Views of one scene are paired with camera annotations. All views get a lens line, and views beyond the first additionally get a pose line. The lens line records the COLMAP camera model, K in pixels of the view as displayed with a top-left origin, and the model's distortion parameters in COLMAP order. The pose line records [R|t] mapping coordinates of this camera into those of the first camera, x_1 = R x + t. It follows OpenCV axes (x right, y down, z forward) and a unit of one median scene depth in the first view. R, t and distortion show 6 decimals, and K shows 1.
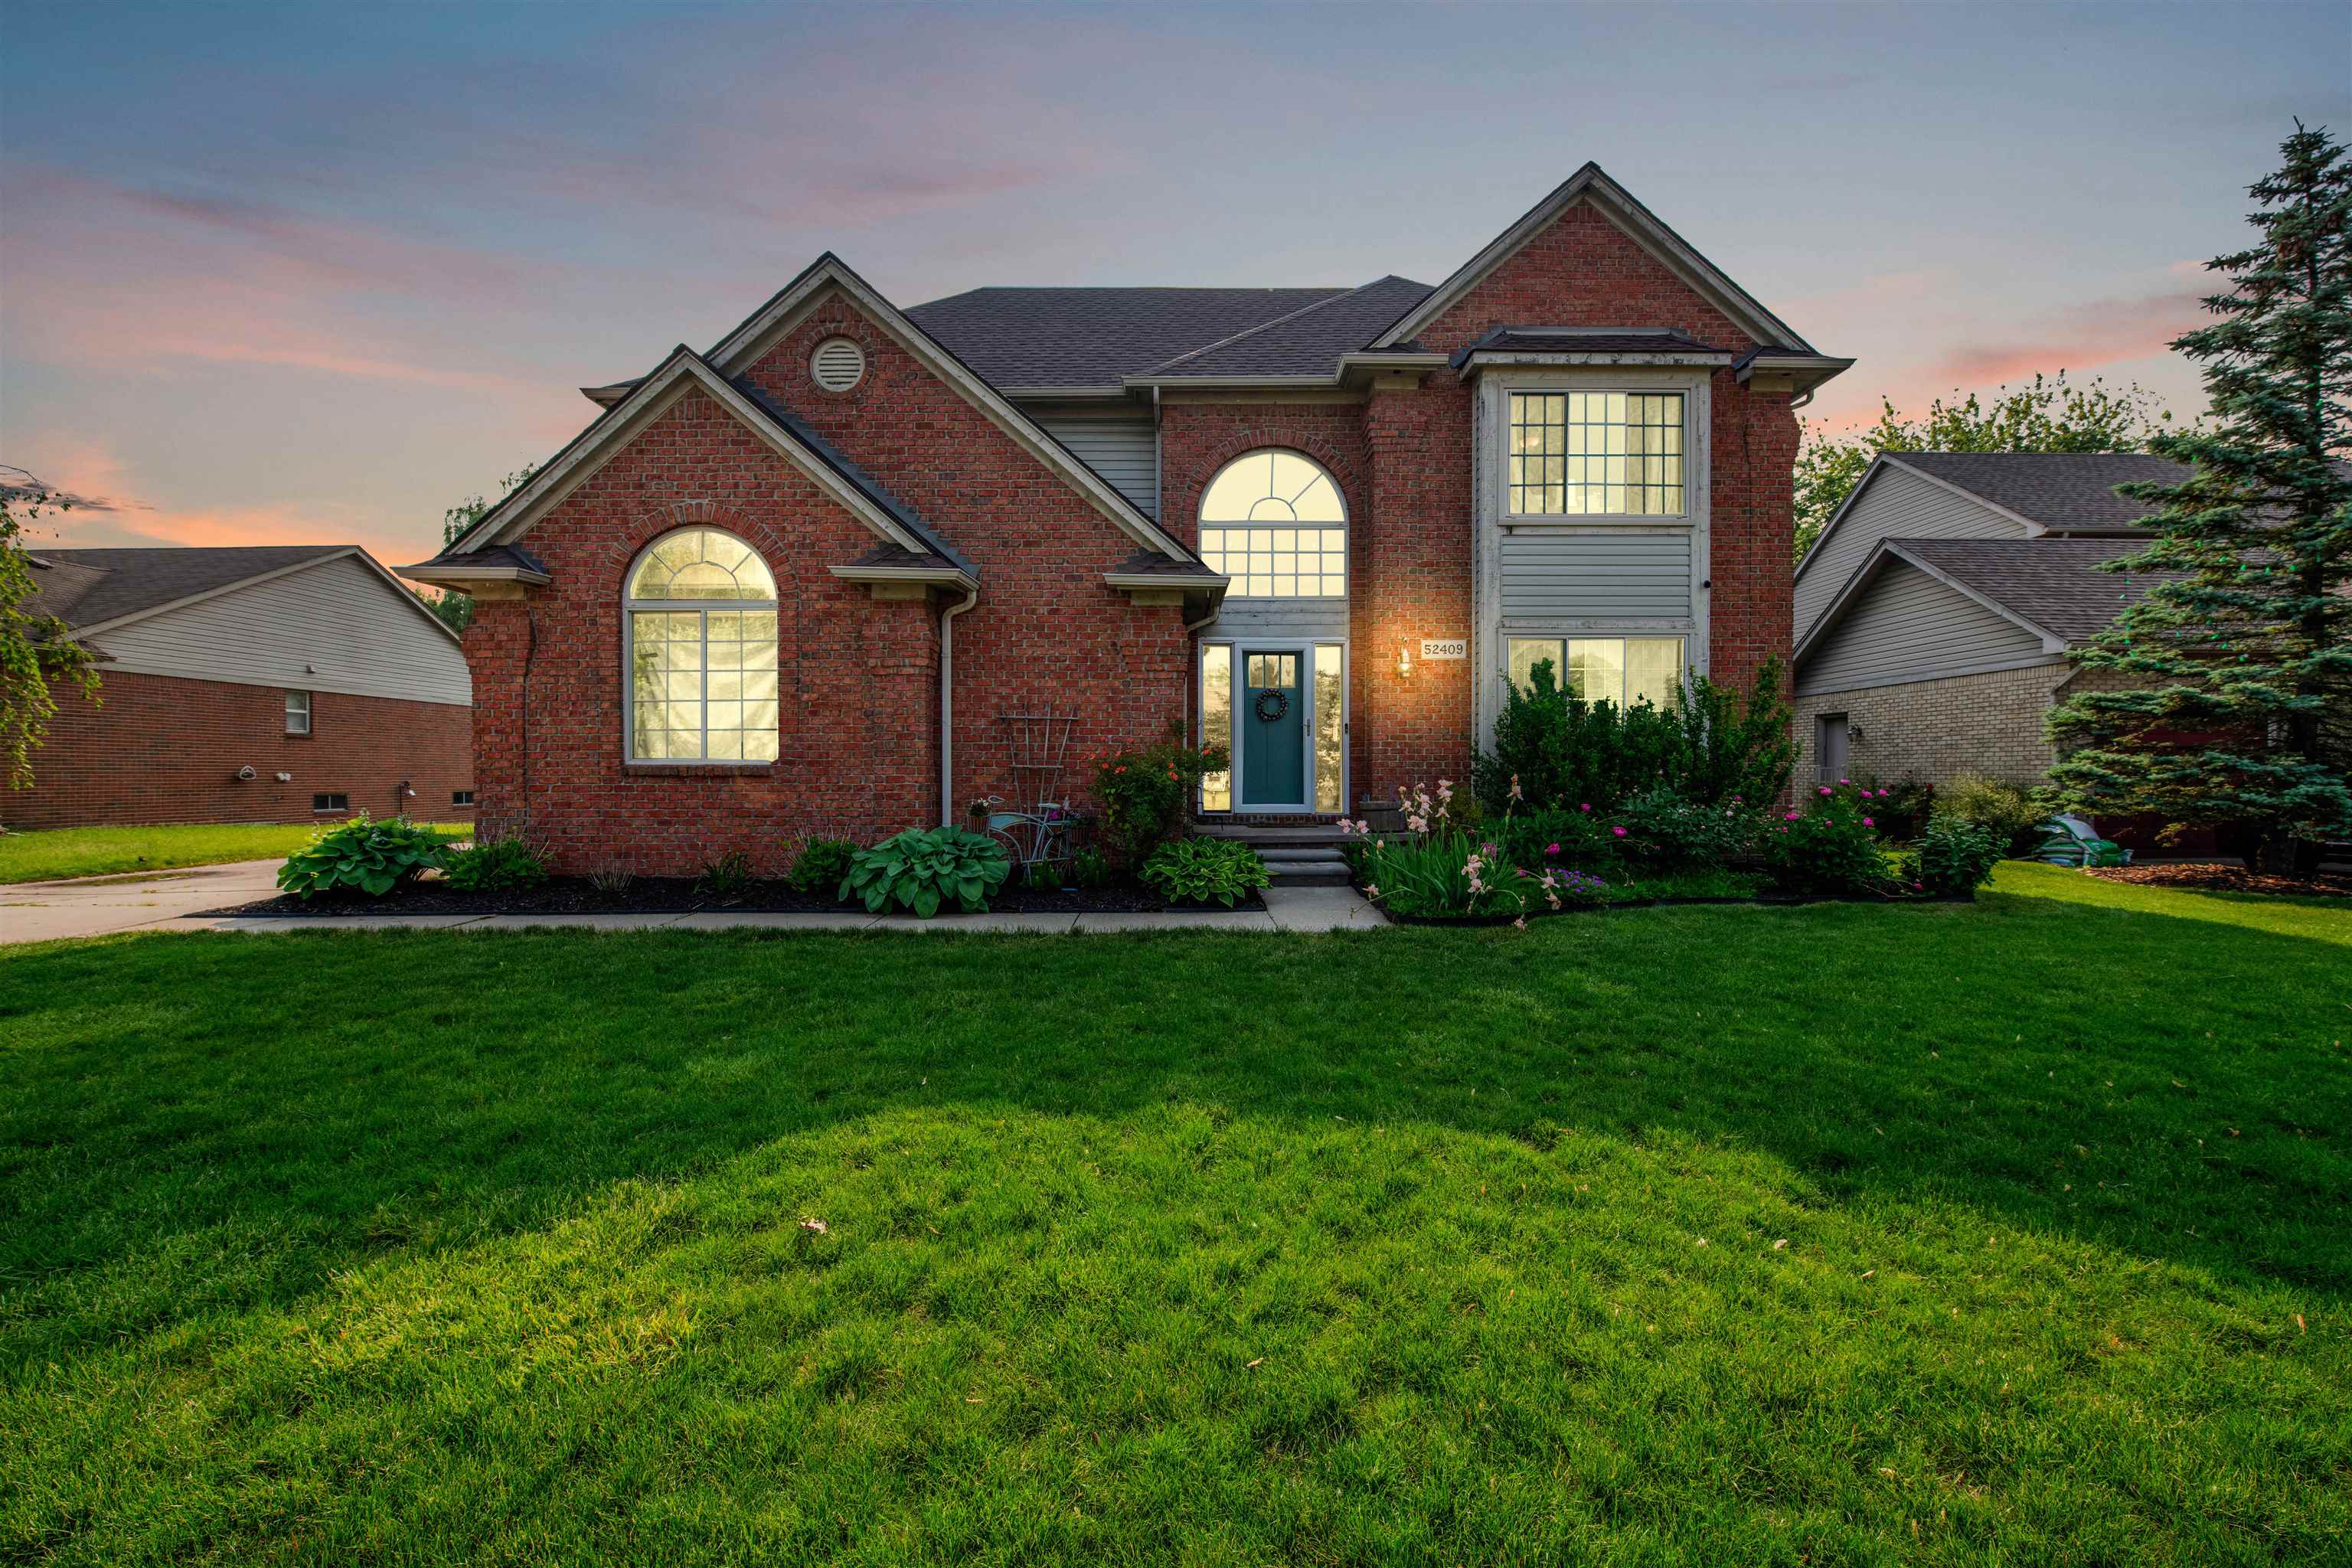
lens RADIAL K [[956.2, 0, 1179.8], [0, 956.2, 780.8], [0, 0, 1]] dist [-0.017717, -0.000828]
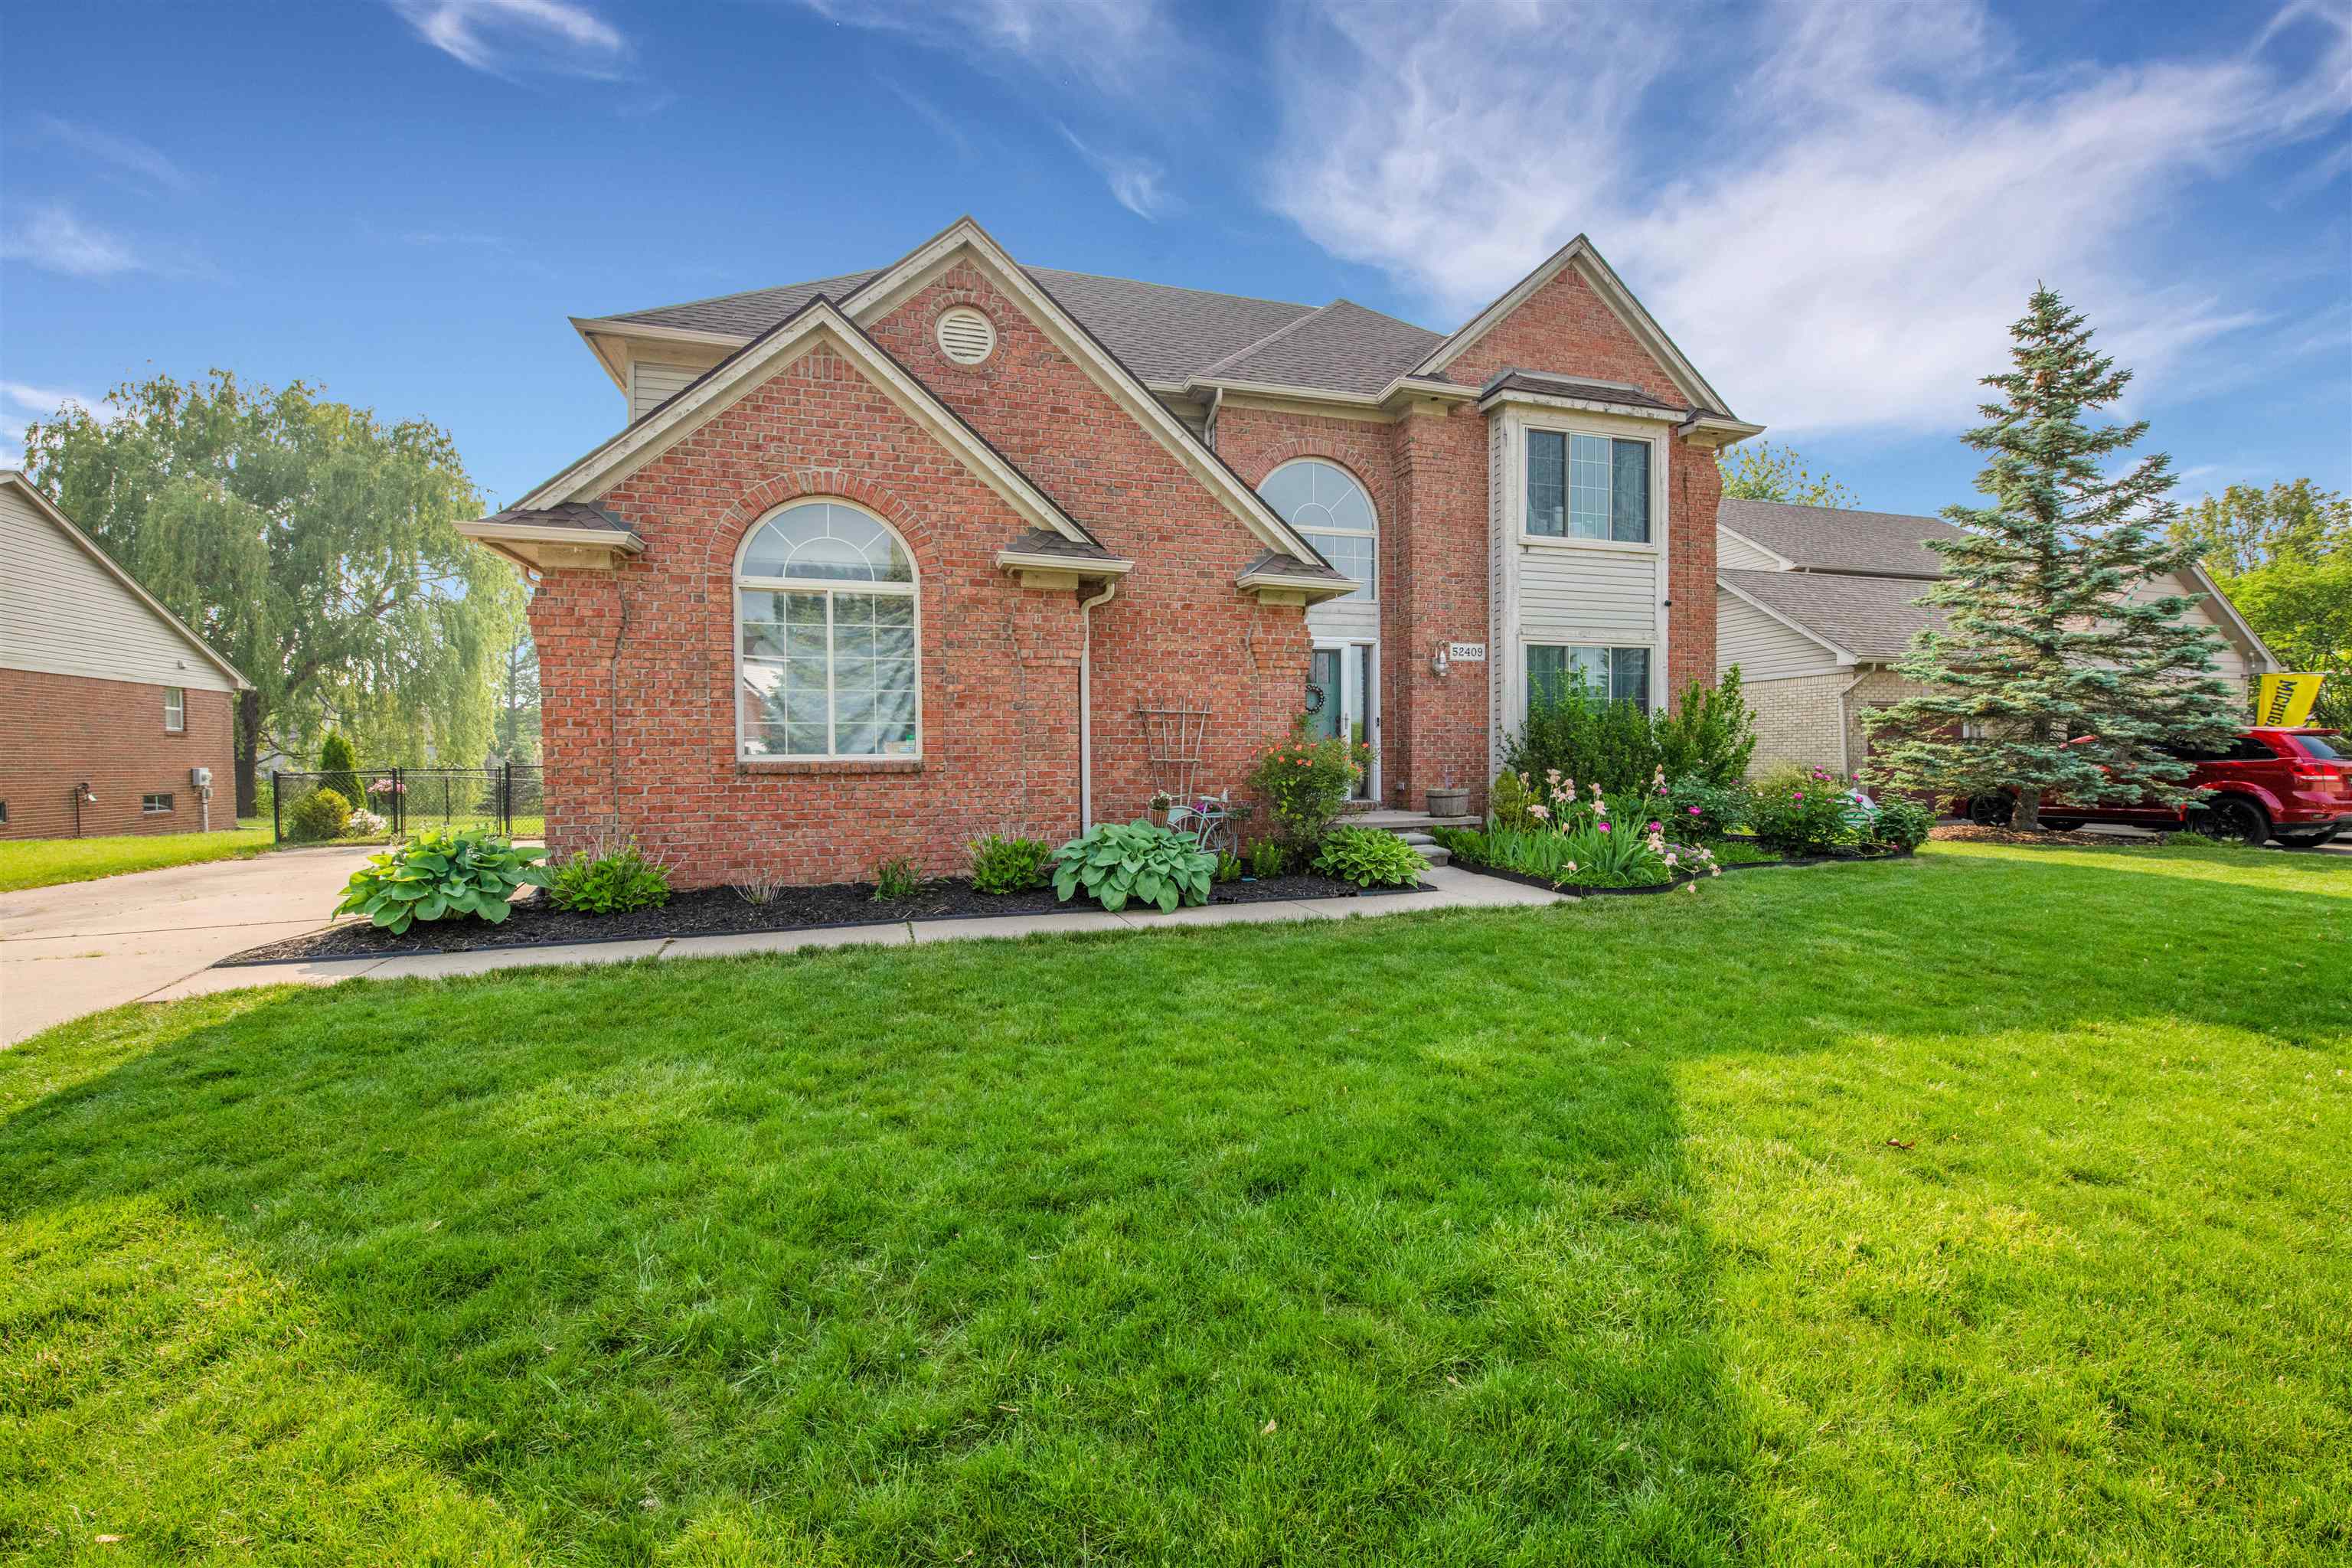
lens RADIAL K [[956.2, 0, 1191.4], [0, 956.2, 778.7], [0, 0, 1]] dist [-0.017717, -0.000828]
pose [[0.955755, -0.013543, 0.293853, -0.430714], [0.010161, 0.999863, 0.013035, -0.008154], [-0.293990, -0.009472, 0.955762, 0.028413]]
